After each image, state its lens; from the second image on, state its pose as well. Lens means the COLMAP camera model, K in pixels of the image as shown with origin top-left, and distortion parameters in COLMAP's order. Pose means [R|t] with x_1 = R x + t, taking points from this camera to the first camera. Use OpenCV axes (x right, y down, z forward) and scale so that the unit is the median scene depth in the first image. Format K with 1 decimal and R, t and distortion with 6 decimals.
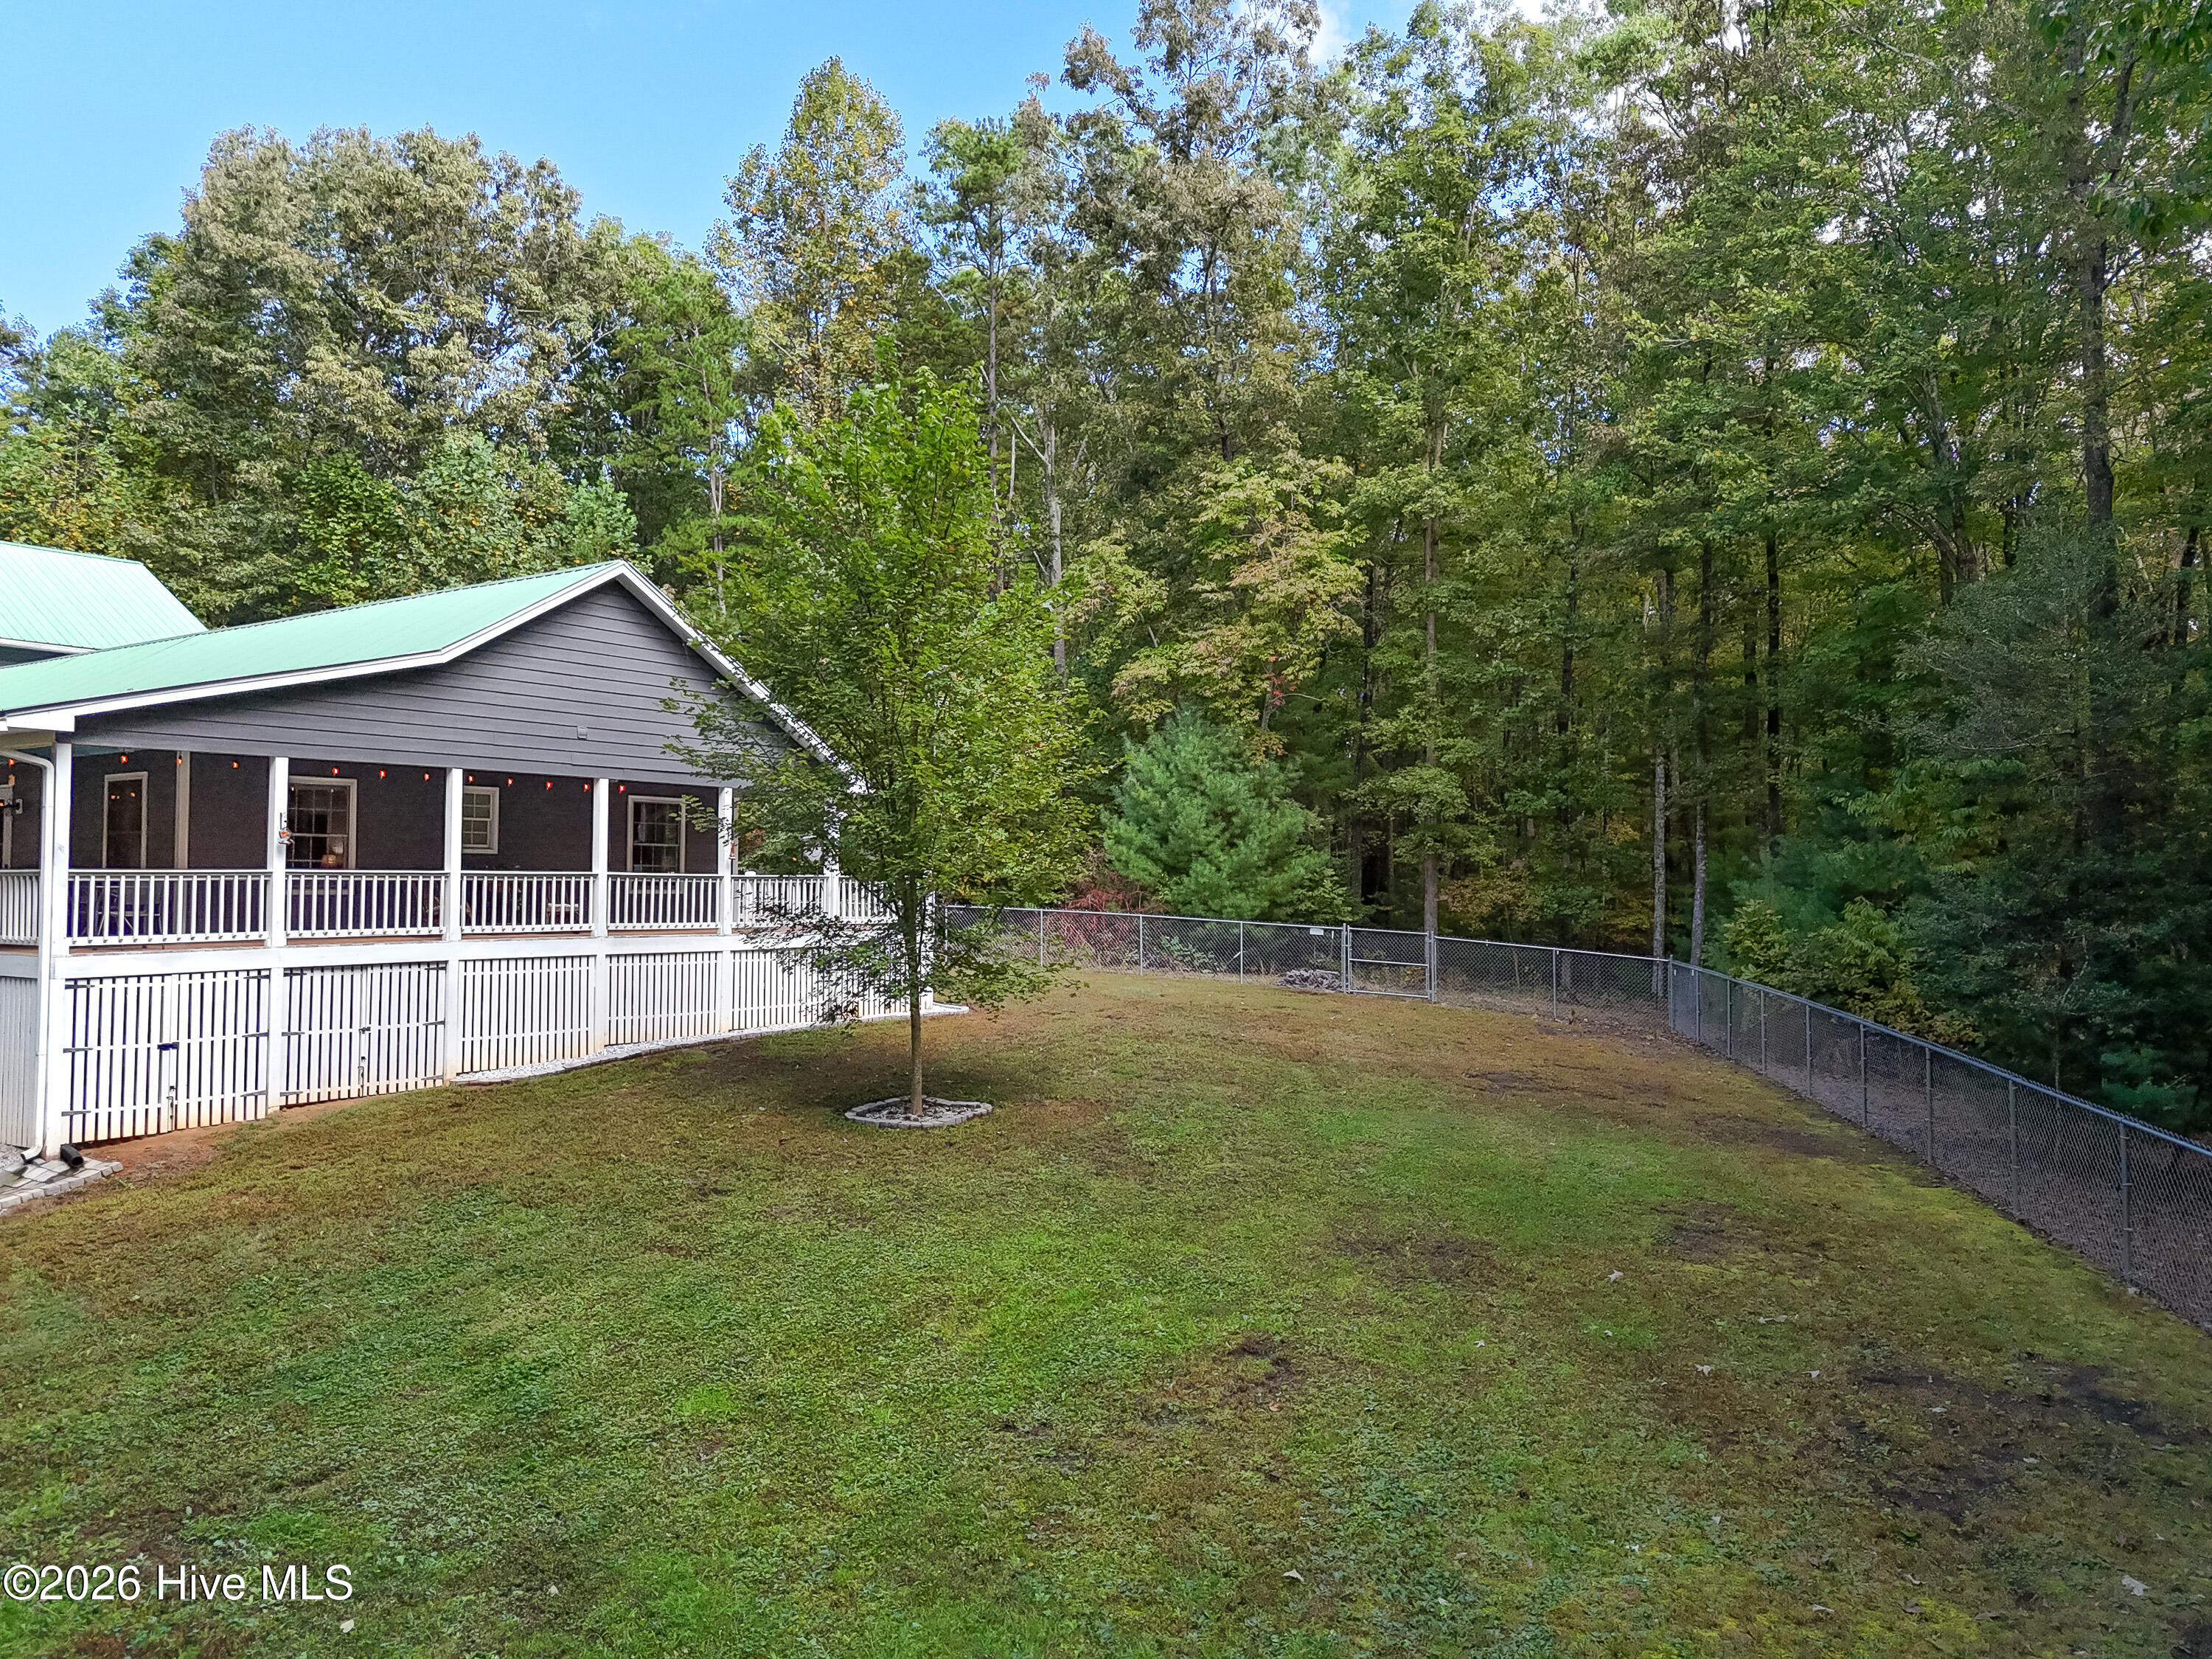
lens RADIAL K [[1628.2, 0, 1108.0], [0, 1628.2, 820.1], [0, 0, 1]] dist [0.075496, -0.066402]
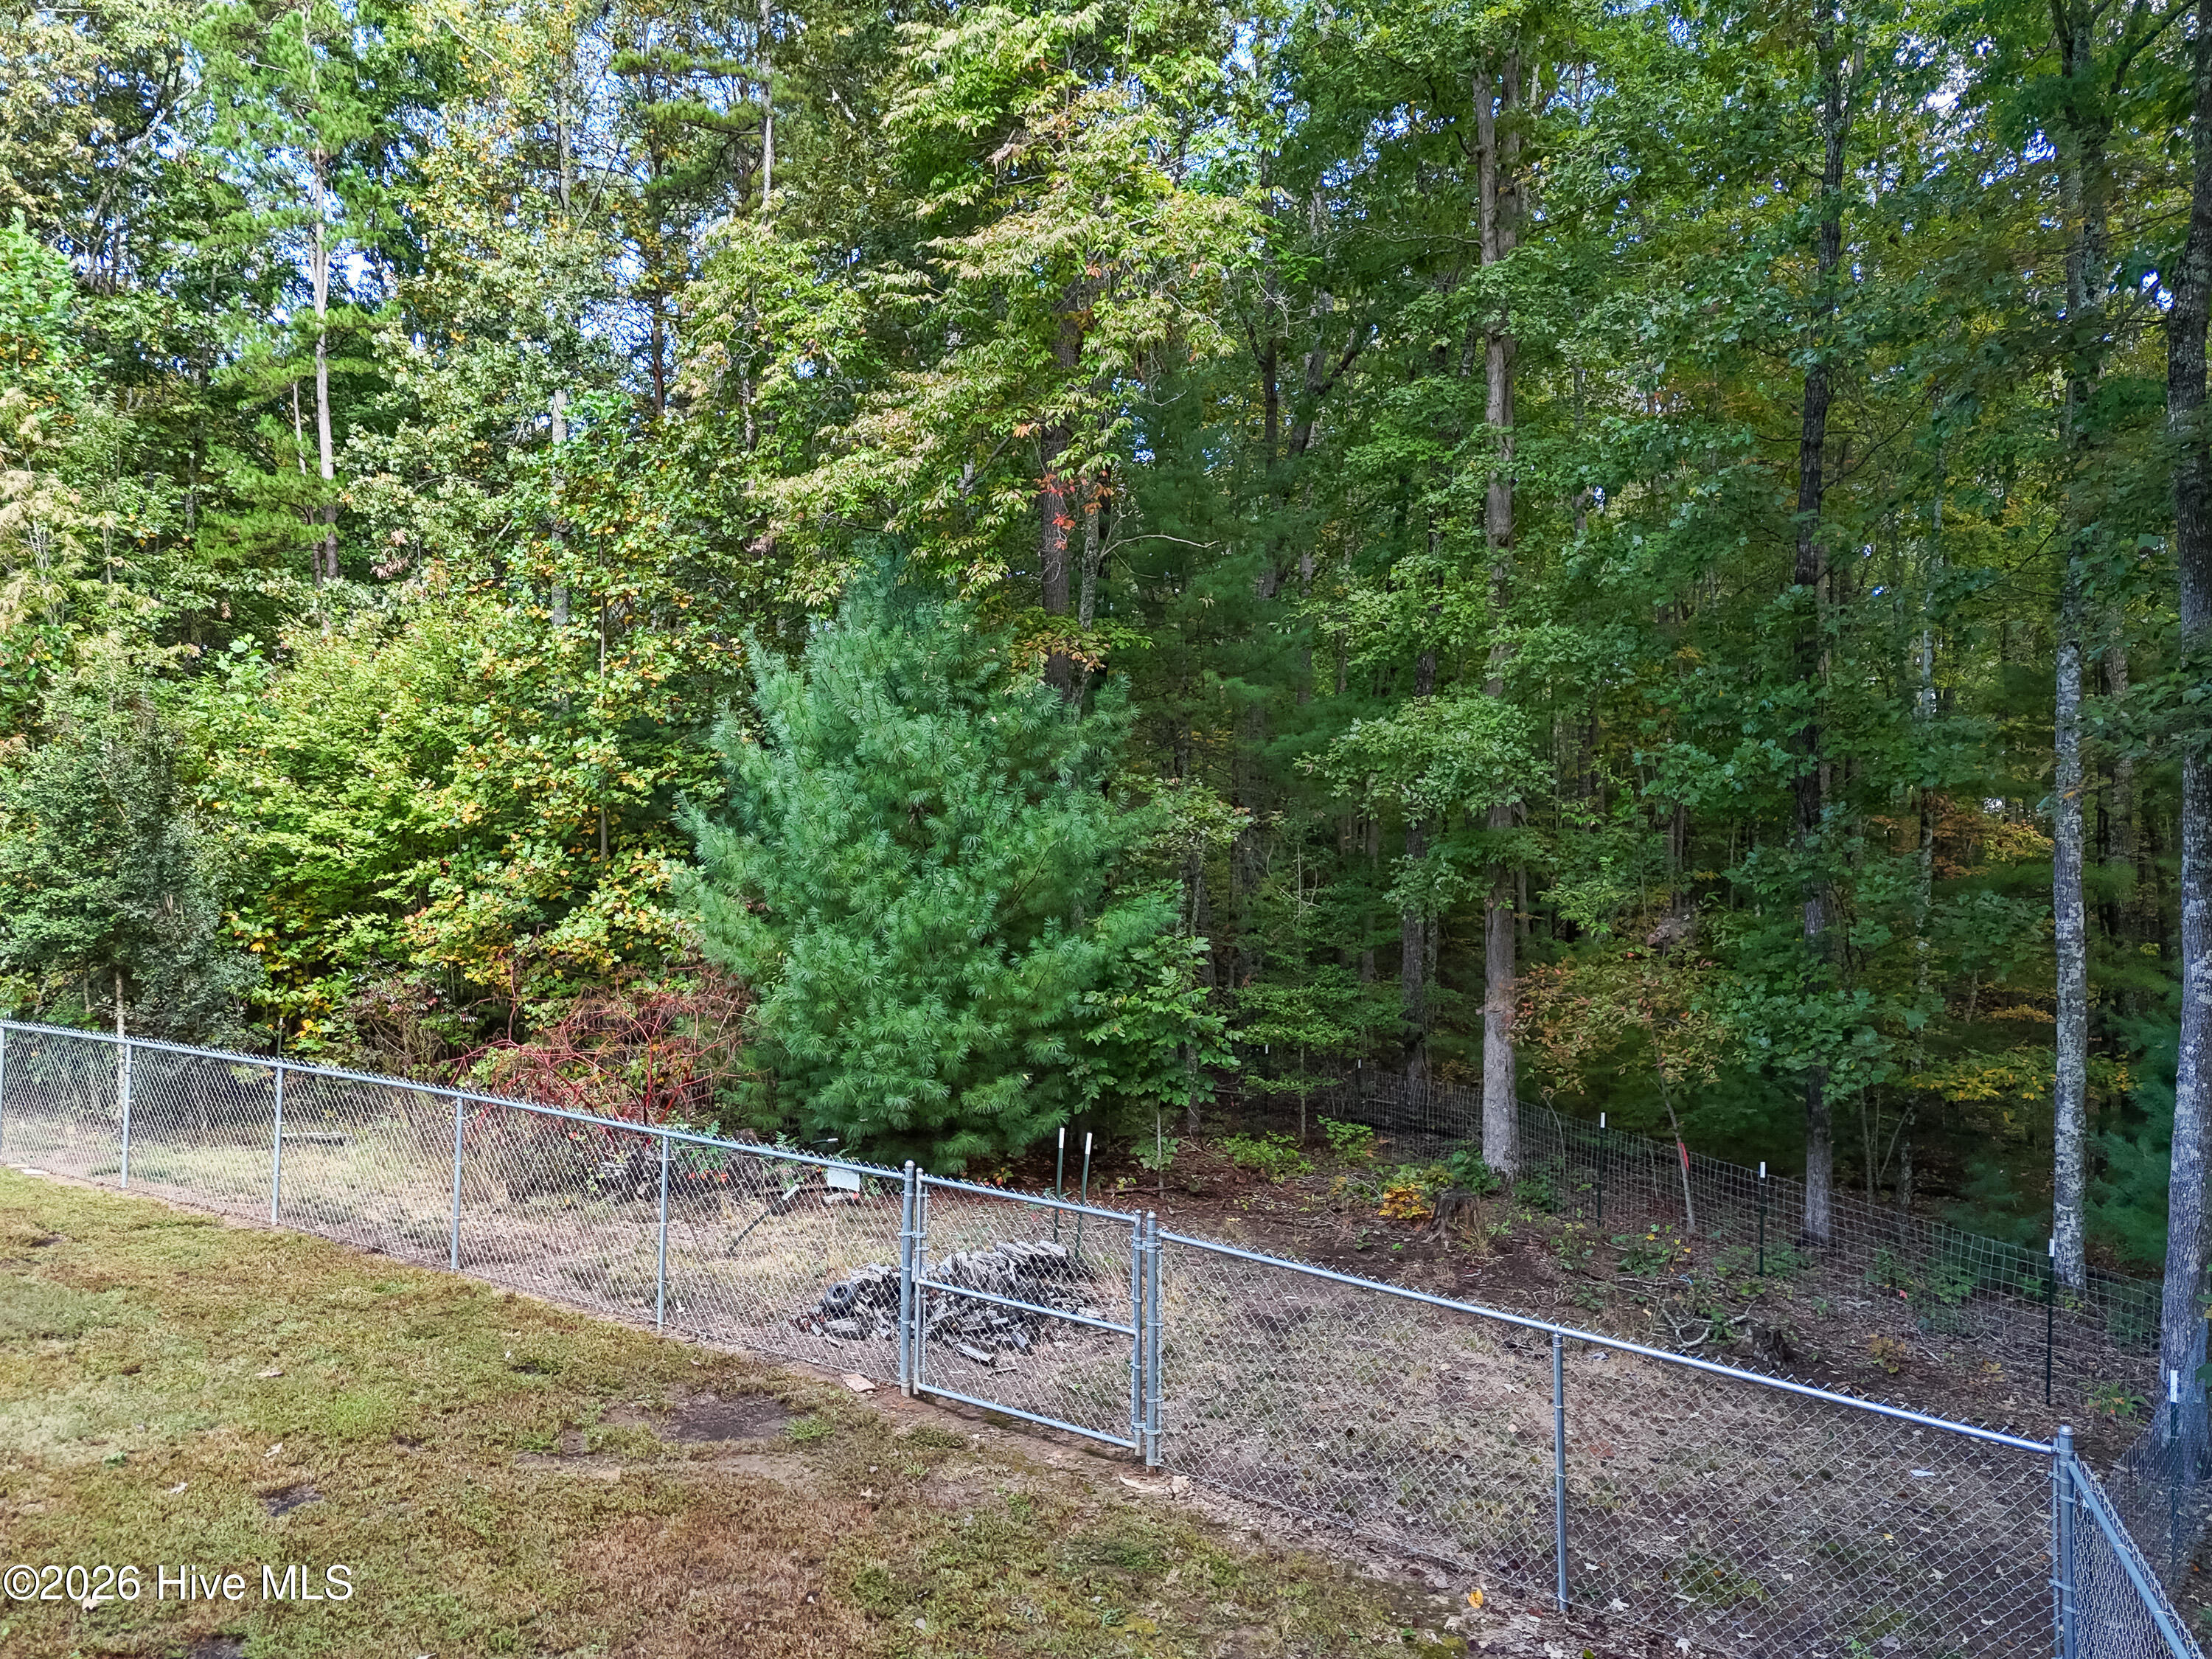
lens RADIAL K [[1628.2, 0, 1101.7], [0, 1628.2, 826.9], [0, 0, 1]] dist [0.075496, -0.066402]
pose [[0.974209, -0.006343, -0.225558, 0.207027], [0.007326, 0.999967, 0.003521, -0.000294], [0.225528, -0.005083, 0.974223, 0.583785]]
